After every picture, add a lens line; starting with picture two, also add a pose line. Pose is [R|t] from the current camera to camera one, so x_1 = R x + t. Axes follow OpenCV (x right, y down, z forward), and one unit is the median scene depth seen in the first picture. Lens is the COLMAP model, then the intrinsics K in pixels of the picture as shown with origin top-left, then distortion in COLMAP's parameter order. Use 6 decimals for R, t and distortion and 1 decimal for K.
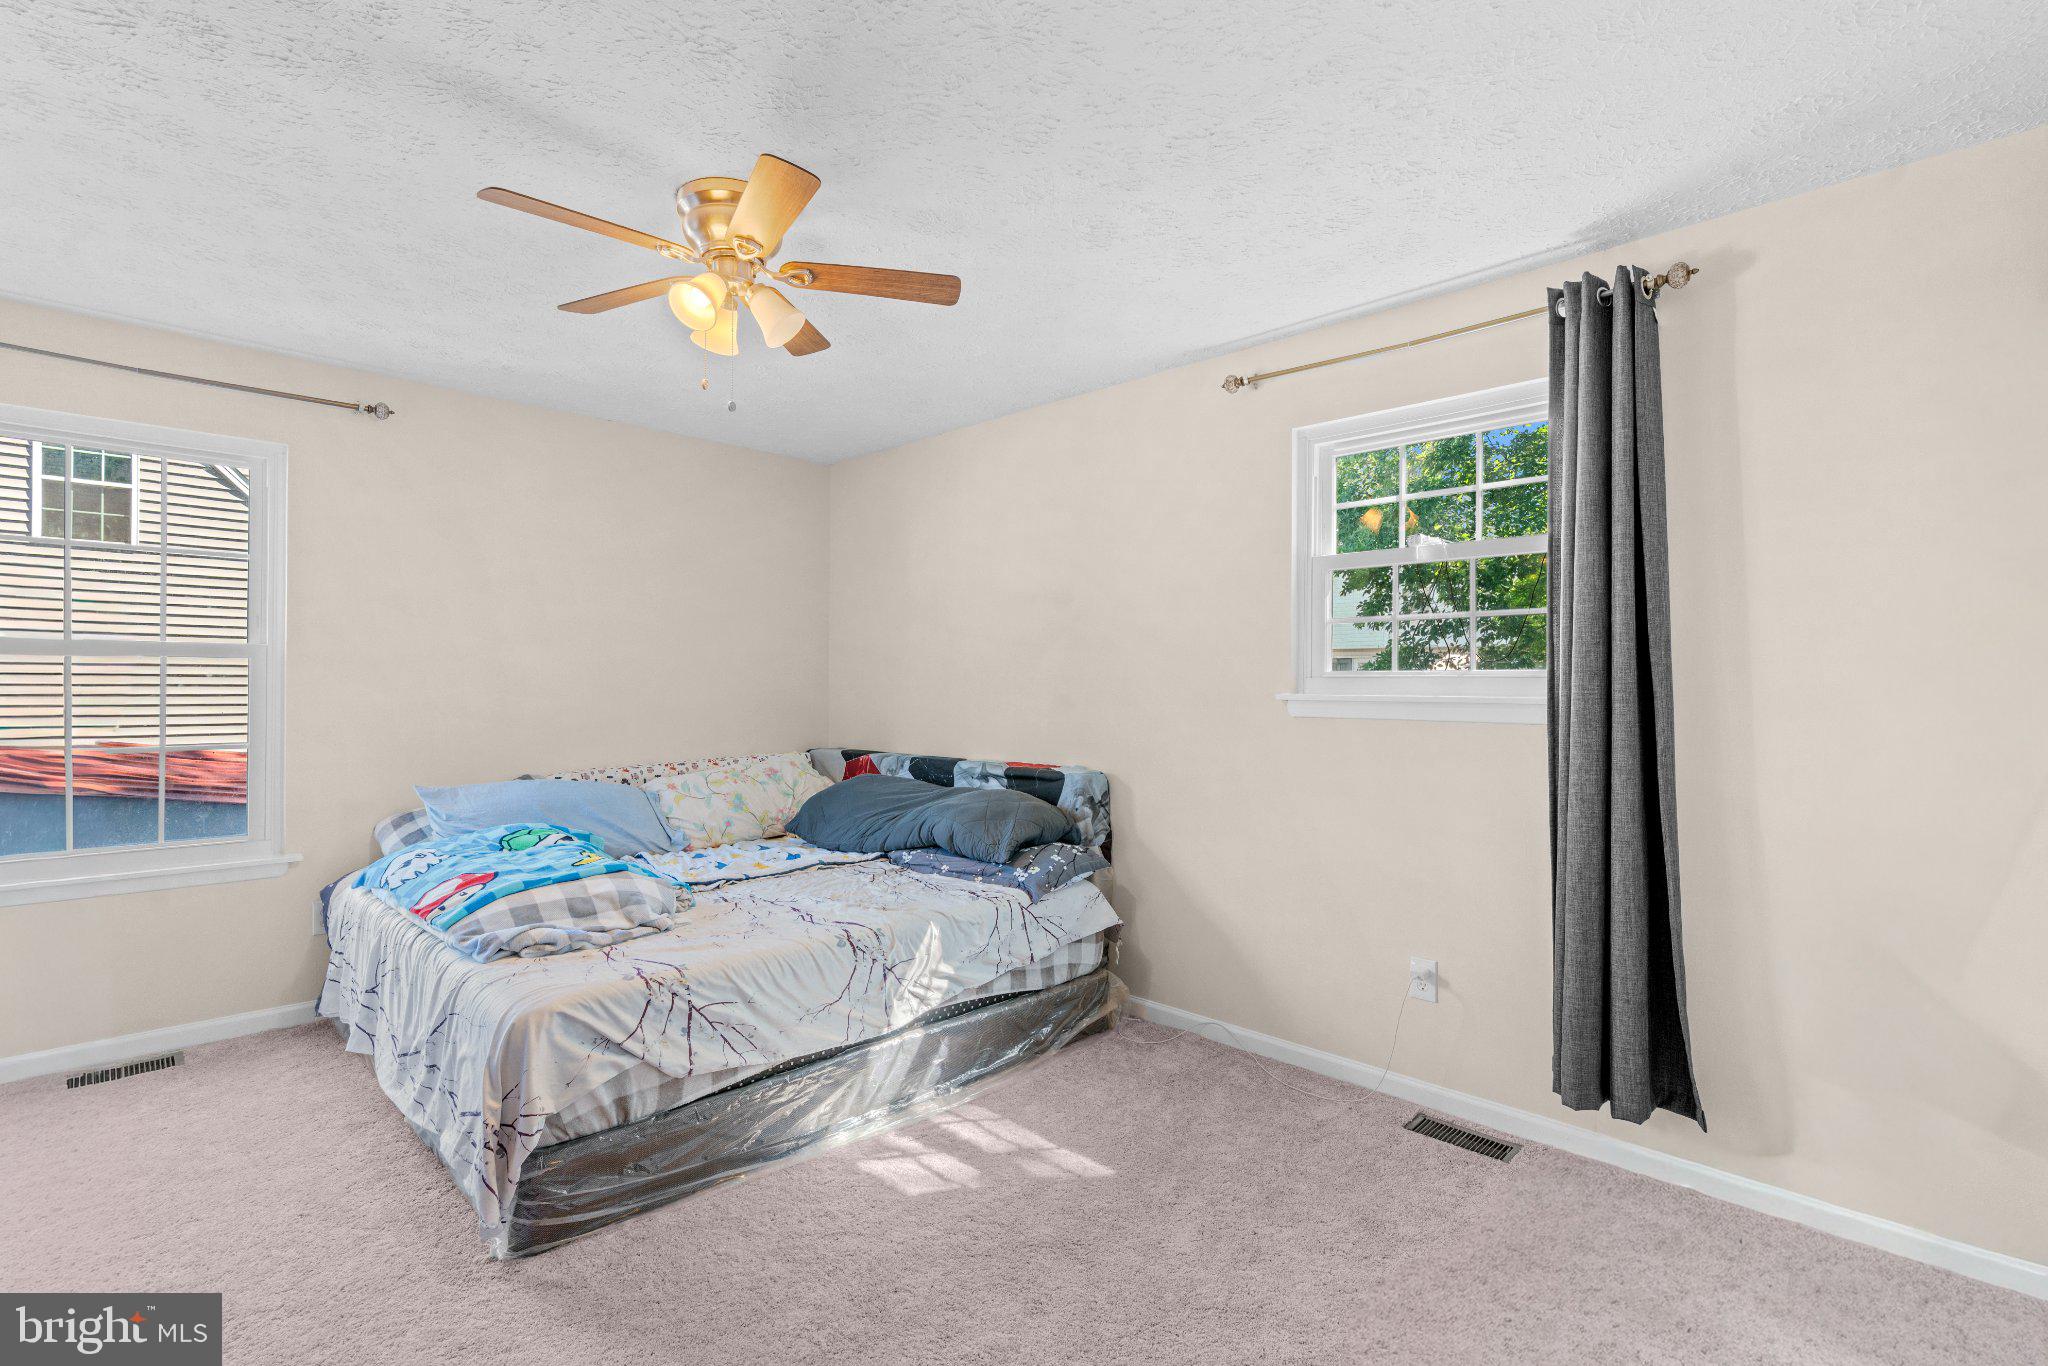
lens RADIAL K [[953.6, 0, 1024.0], [0, 953.6, 683.0], [0, 0, 1]] dist [0.000605, 0.000010]
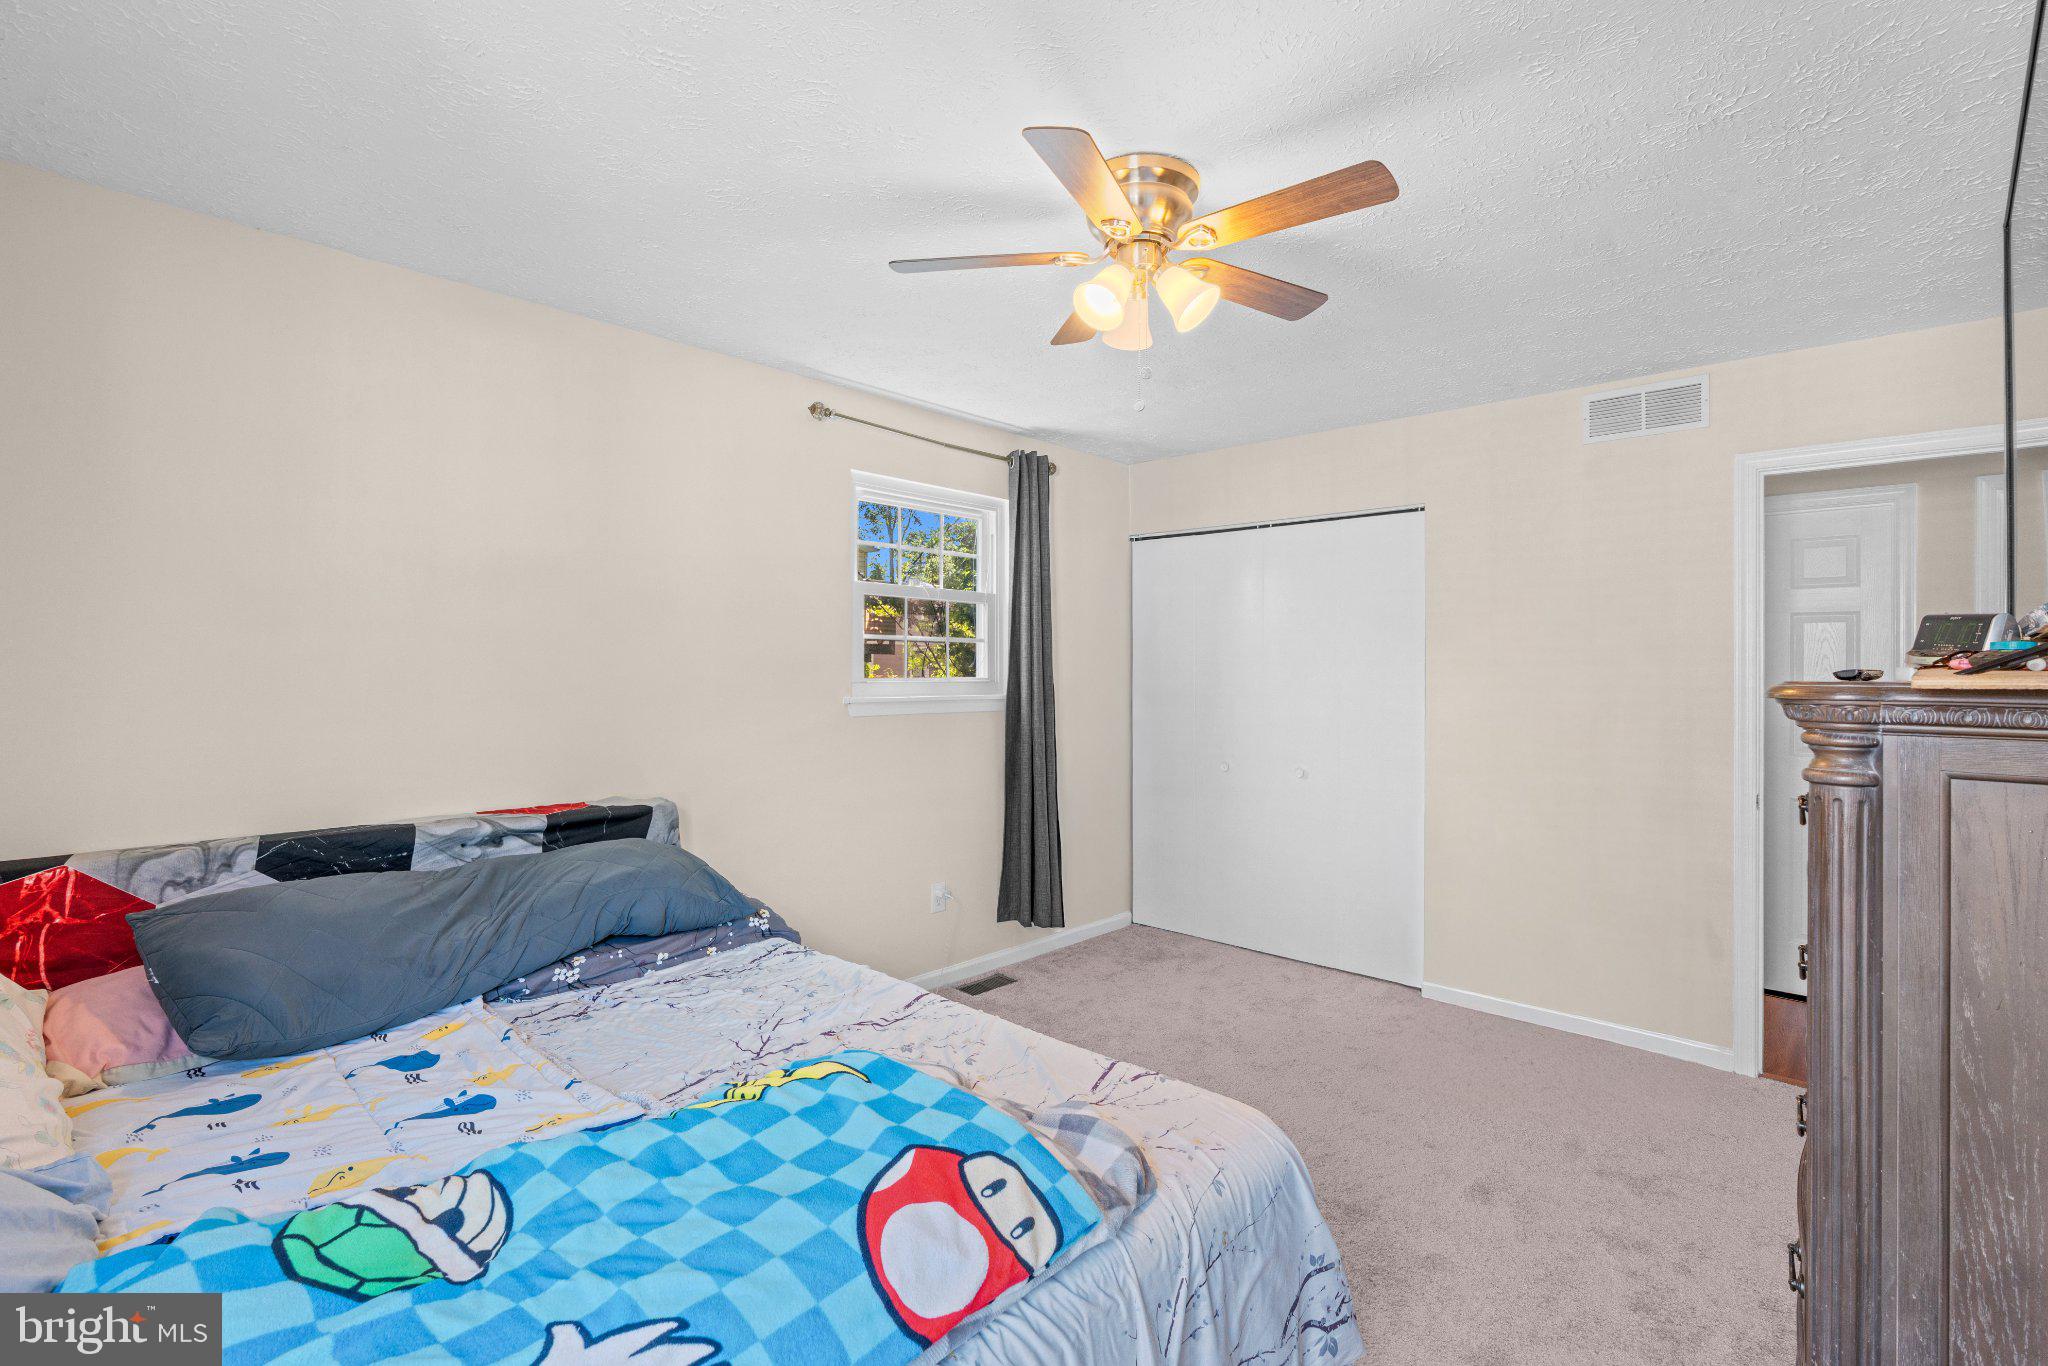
lens RADIAL K [[941.3, 0, 1019.4], [0, 941.3, 666.9], [0, 0, 1]] dist [0.000746, -0.000002]
pose [[-0.023268, -0.003164, 0.999724, -0.788220], [-0.007713, 0.999966, 0.002985, -0.027823], [-0.999700, -0.007642, -0.023292, 0.743907]]
